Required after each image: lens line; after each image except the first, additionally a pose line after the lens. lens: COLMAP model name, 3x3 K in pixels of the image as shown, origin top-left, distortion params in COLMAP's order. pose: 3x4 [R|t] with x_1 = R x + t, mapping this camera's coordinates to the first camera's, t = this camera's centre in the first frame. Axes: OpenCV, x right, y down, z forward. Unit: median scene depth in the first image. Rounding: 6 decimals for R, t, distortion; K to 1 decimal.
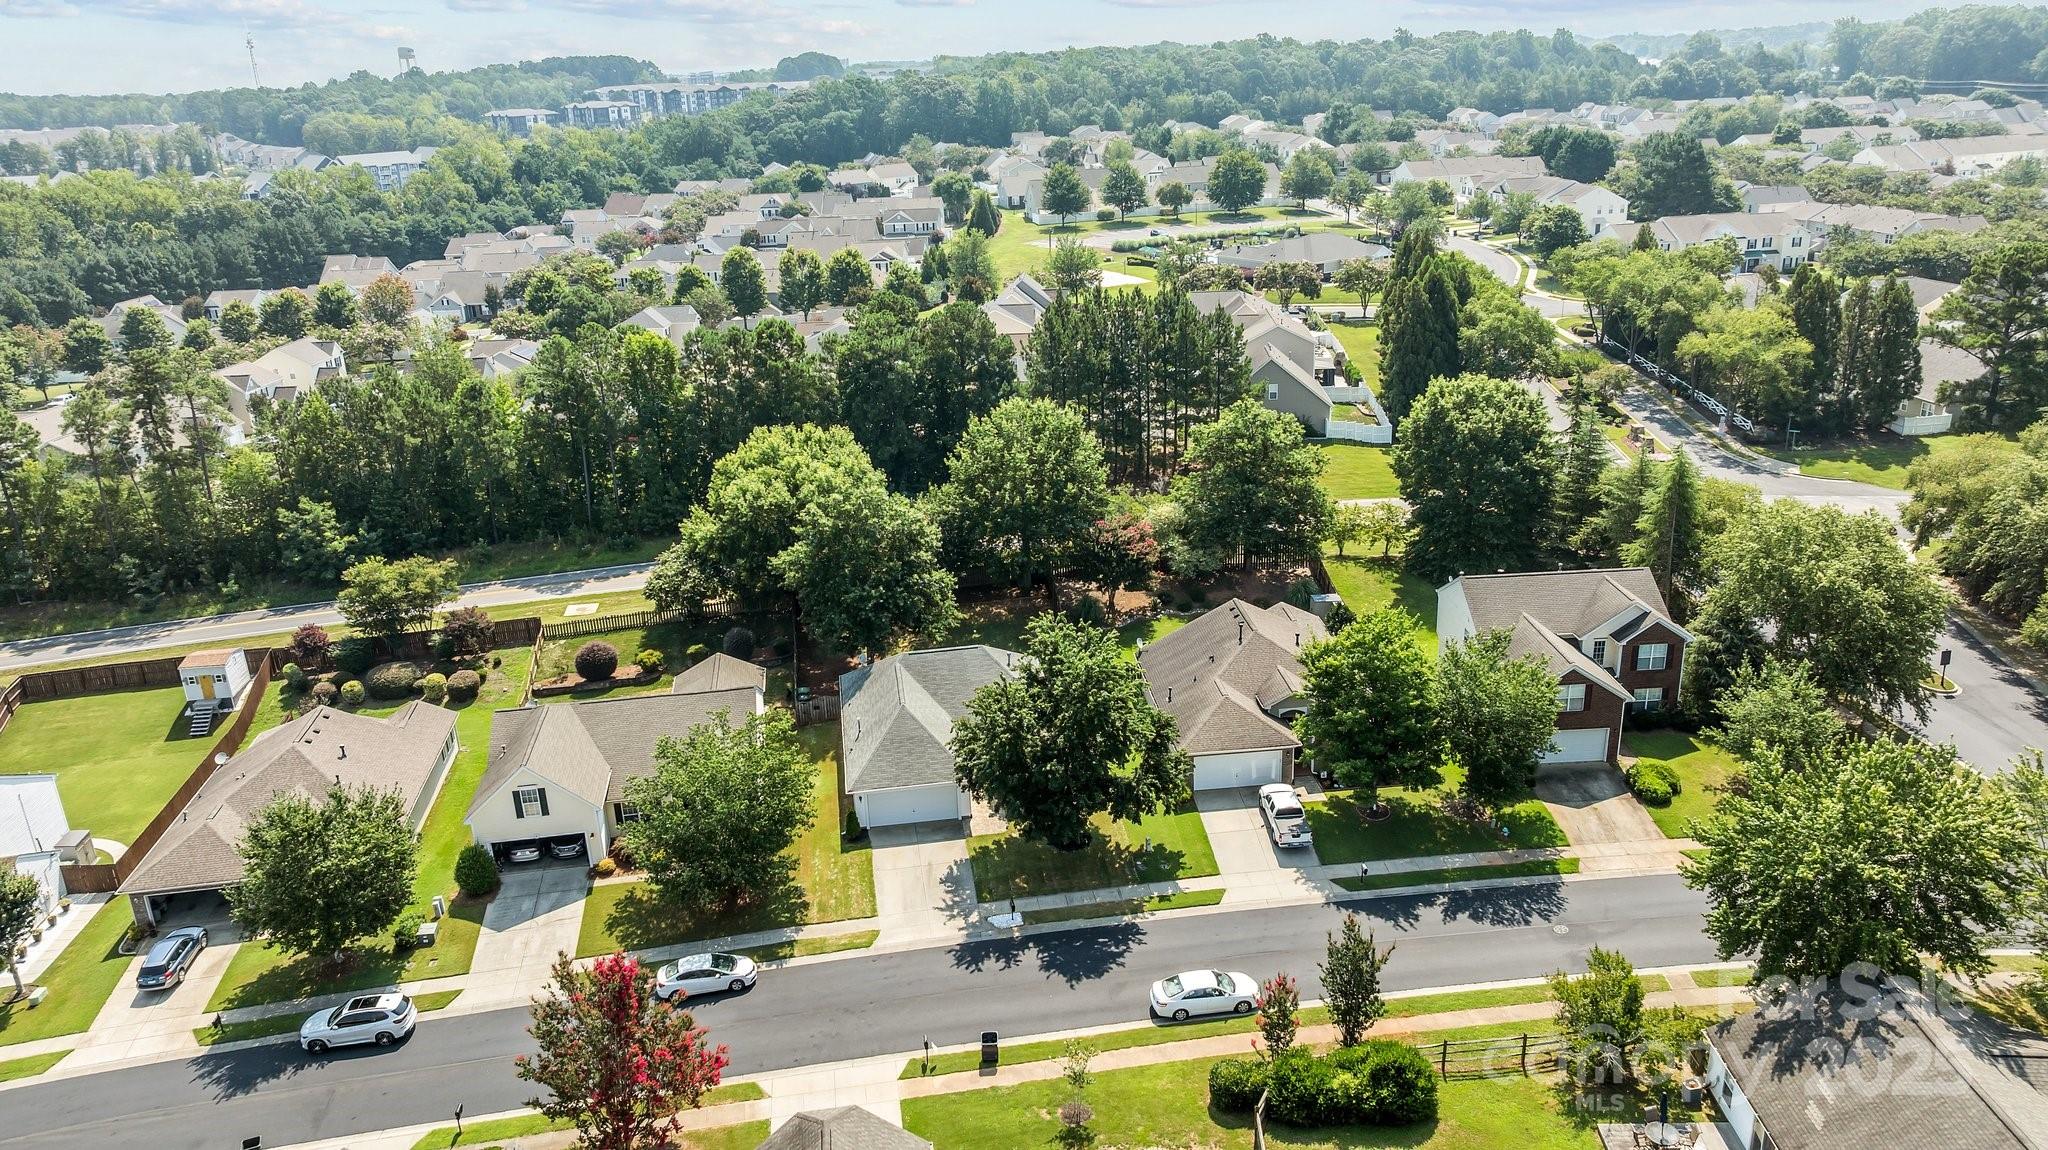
lens RADIAL K [[1397.5, 0, 1024.0], [0, 1397.5, 575.0], [0, 0, 1]] dist [-0.041213, 0.002191]
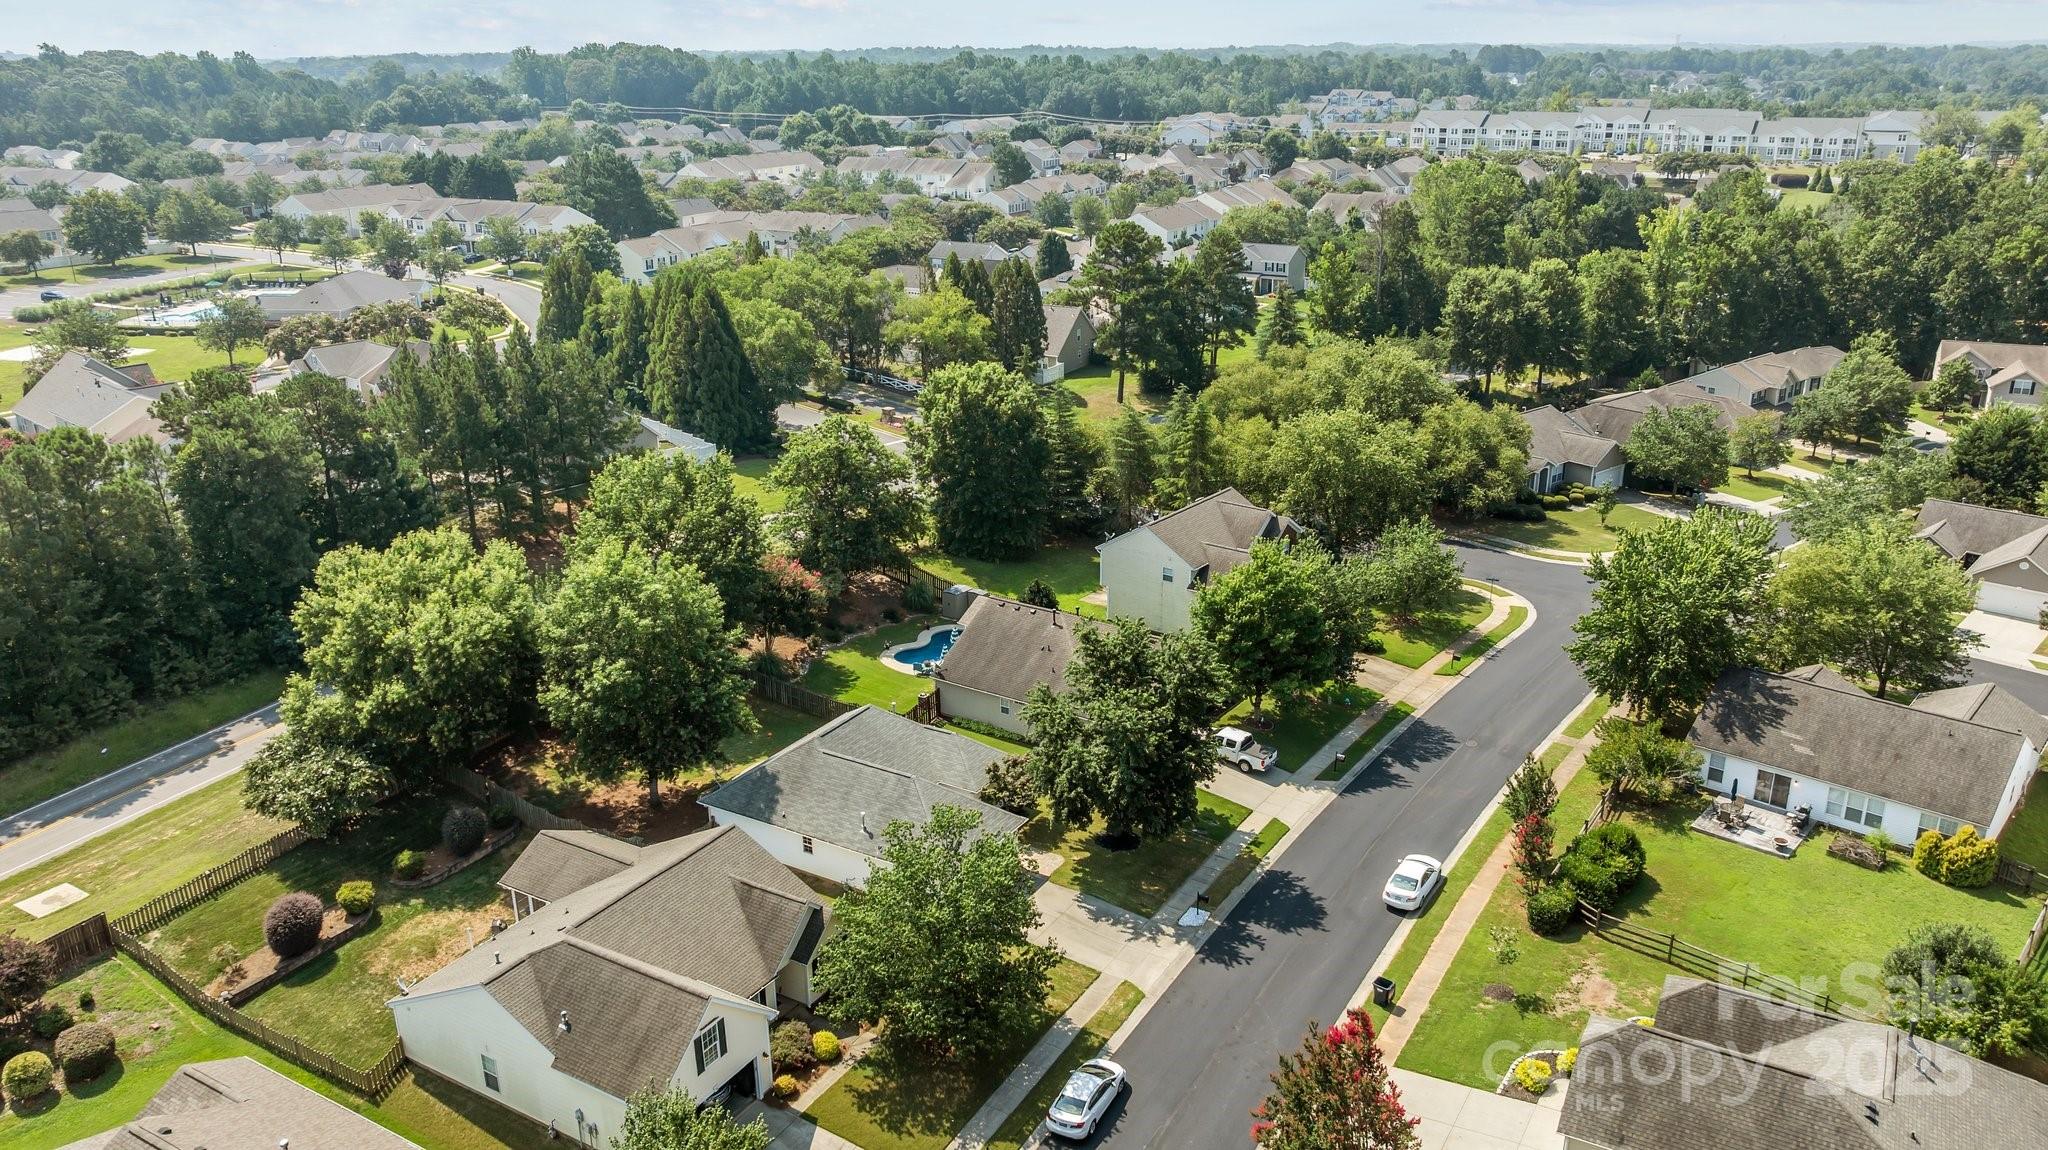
lens RADIAL K [[1481.2, 0, 1024.0], [0, 1481.2, 575.0], [0, 0, 1]] dist [-0.048234, 0.054533]
pose [[0.637611, -0.221258, 0.737901, -0.541232], [0.250119, 0.965432, 0.073357, -0.059789], [-0.728624, 0.137790, 0.670911, 0.247515]]
